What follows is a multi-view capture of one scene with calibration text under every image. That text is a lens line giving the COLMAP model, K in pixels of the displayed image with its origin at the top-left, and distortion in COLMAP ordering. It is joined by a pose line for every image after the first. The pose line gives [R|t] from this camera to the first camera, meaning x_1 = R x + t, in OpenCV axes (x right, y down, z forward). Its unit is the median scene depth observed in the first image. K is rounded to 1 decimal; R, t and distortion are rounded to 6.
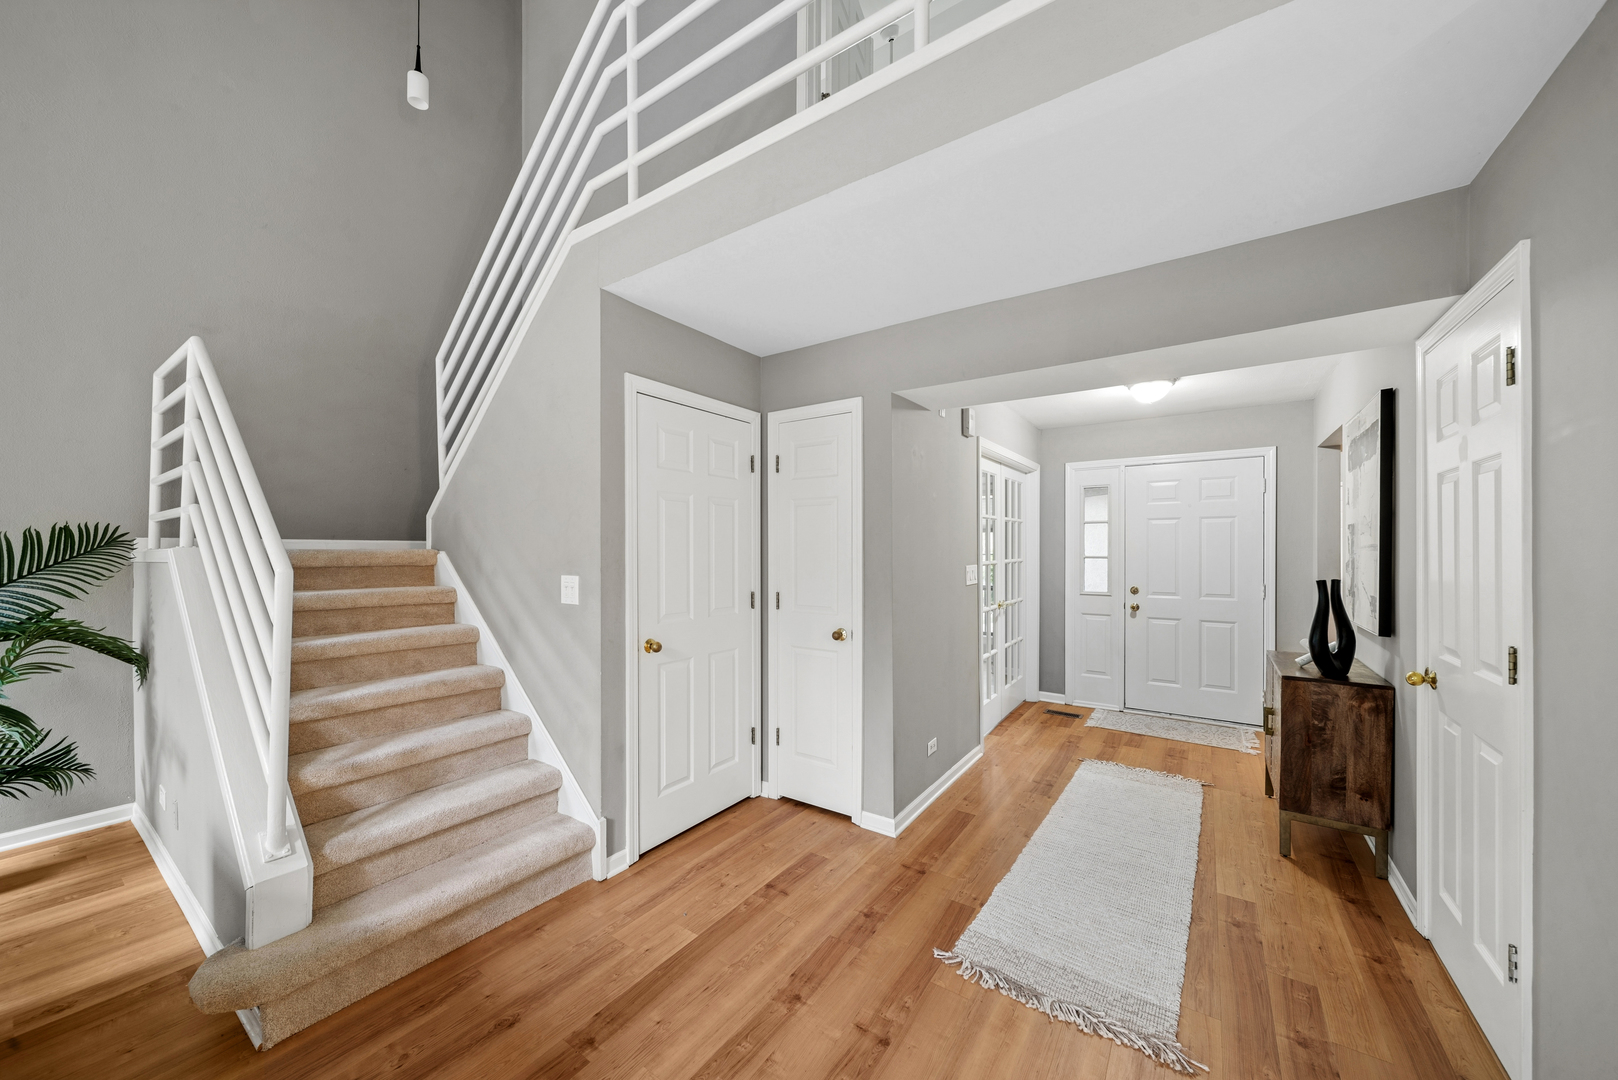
lens RADIAL K [[579.5, 0, 812.8], [0, 579.5, 538.6], [0, 0, 1]] dist [-0.000574, -0.001613]
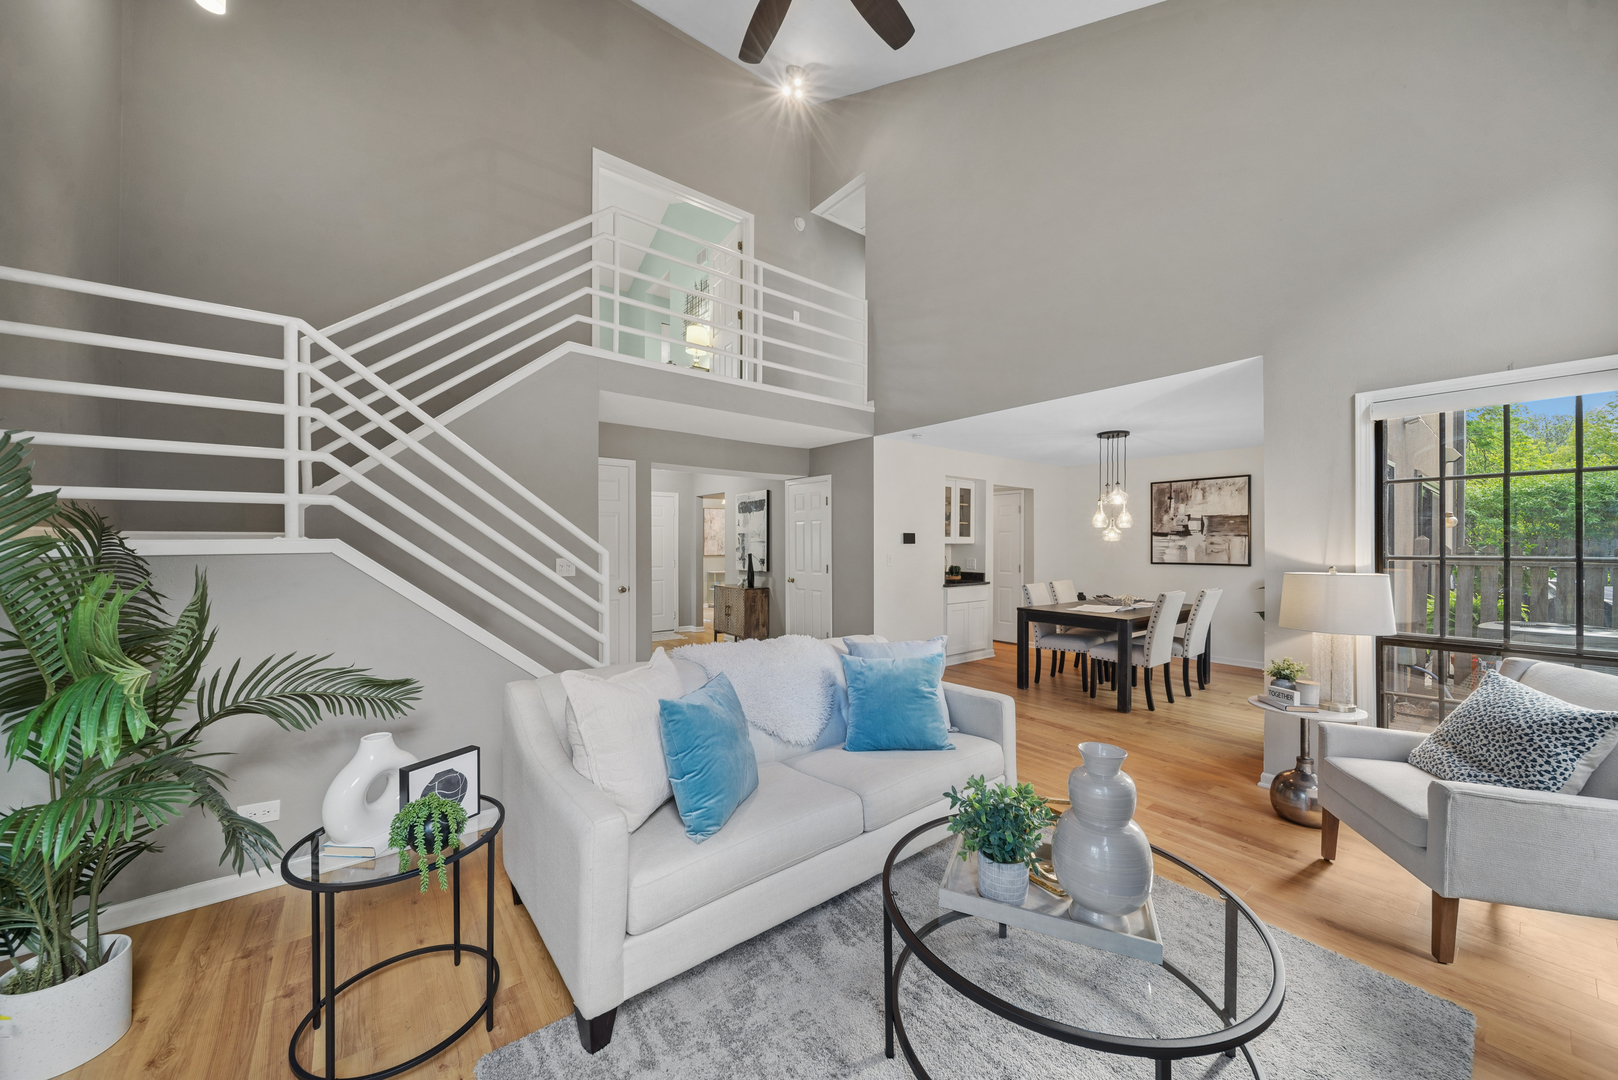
lens RADIAL K [[581.4, 0, 815.7], [0, 581.4, 546.3], [0, 0, 1]] dist [0.018684, -0.000045]
pose [[0.305919, -0.000888, 0.952057, -1.797529], [-0.019304, 0.999788, 0.007136, 0.011541], [-0.951862, -0.020561, 0.305837, -0.157649]]
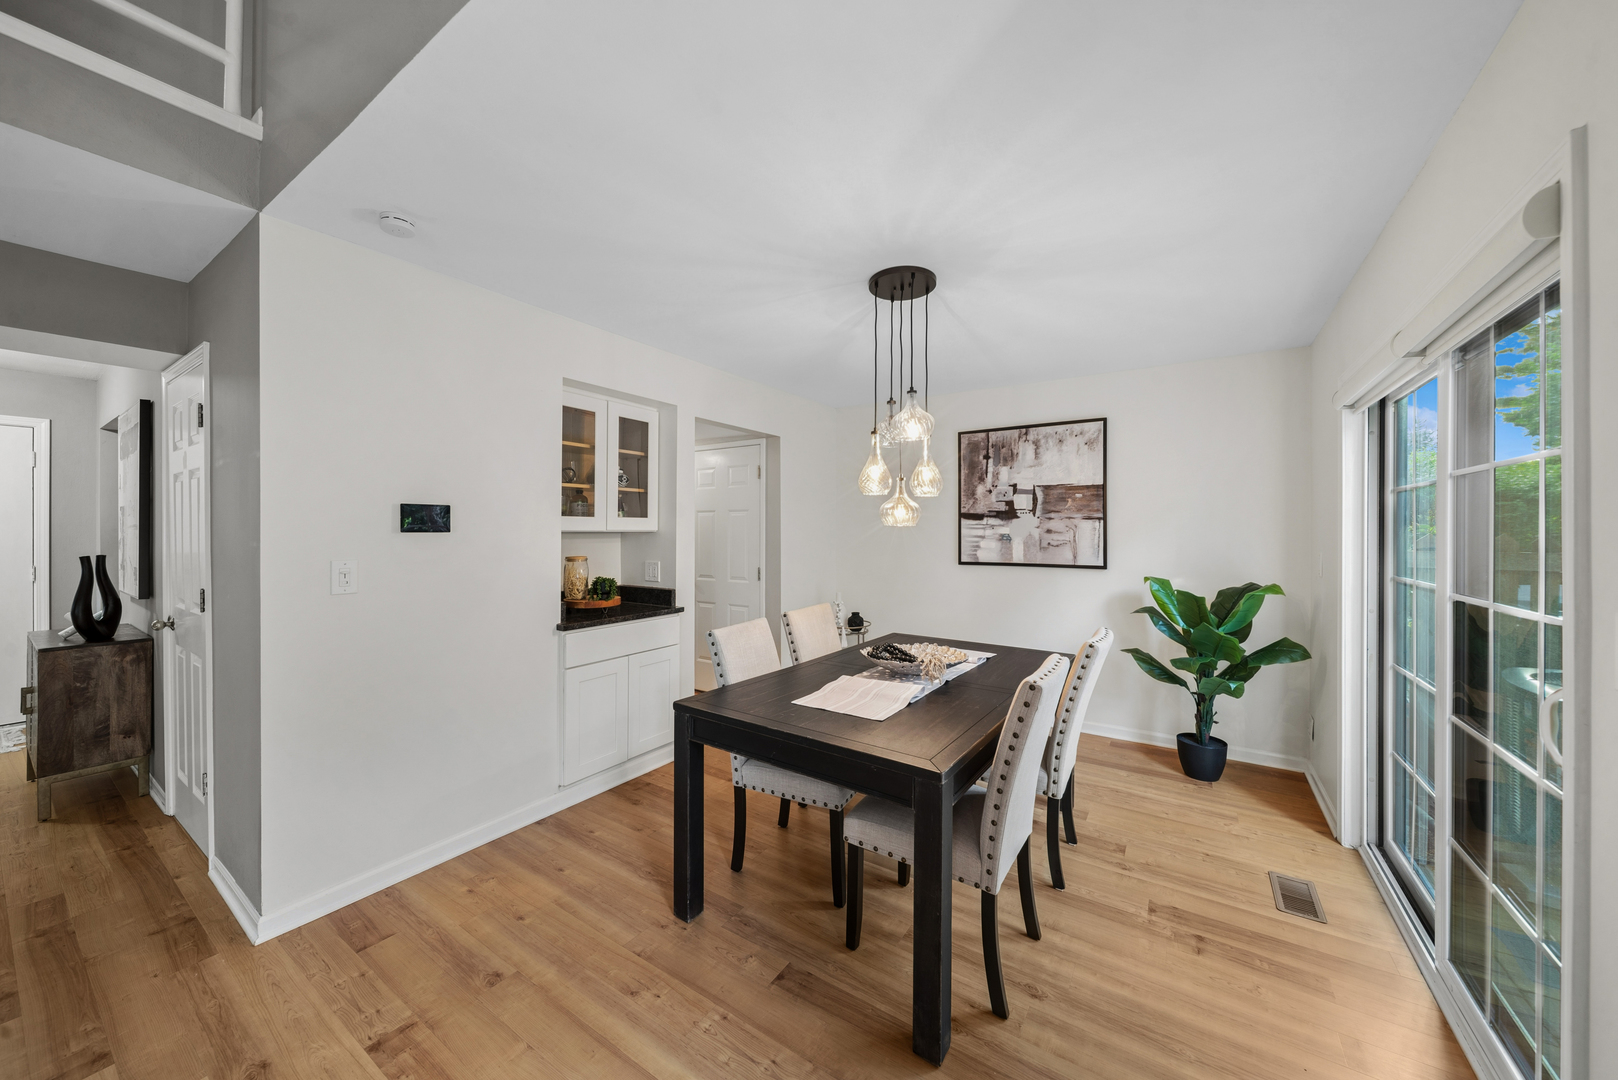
lens RADIAL K [[579.5, 0, 812.8], [0, 579.5, 538.6], [0, 0, 1]] dist [-0.000574, -0.001613]
pose [[-0.000857, -0.012963, 0.999916, -0.240168], [-0.020564, 0.999705, 0.012943, -0.005321], [-0.999788, -0.020551, -0.001123, -0.414774]]
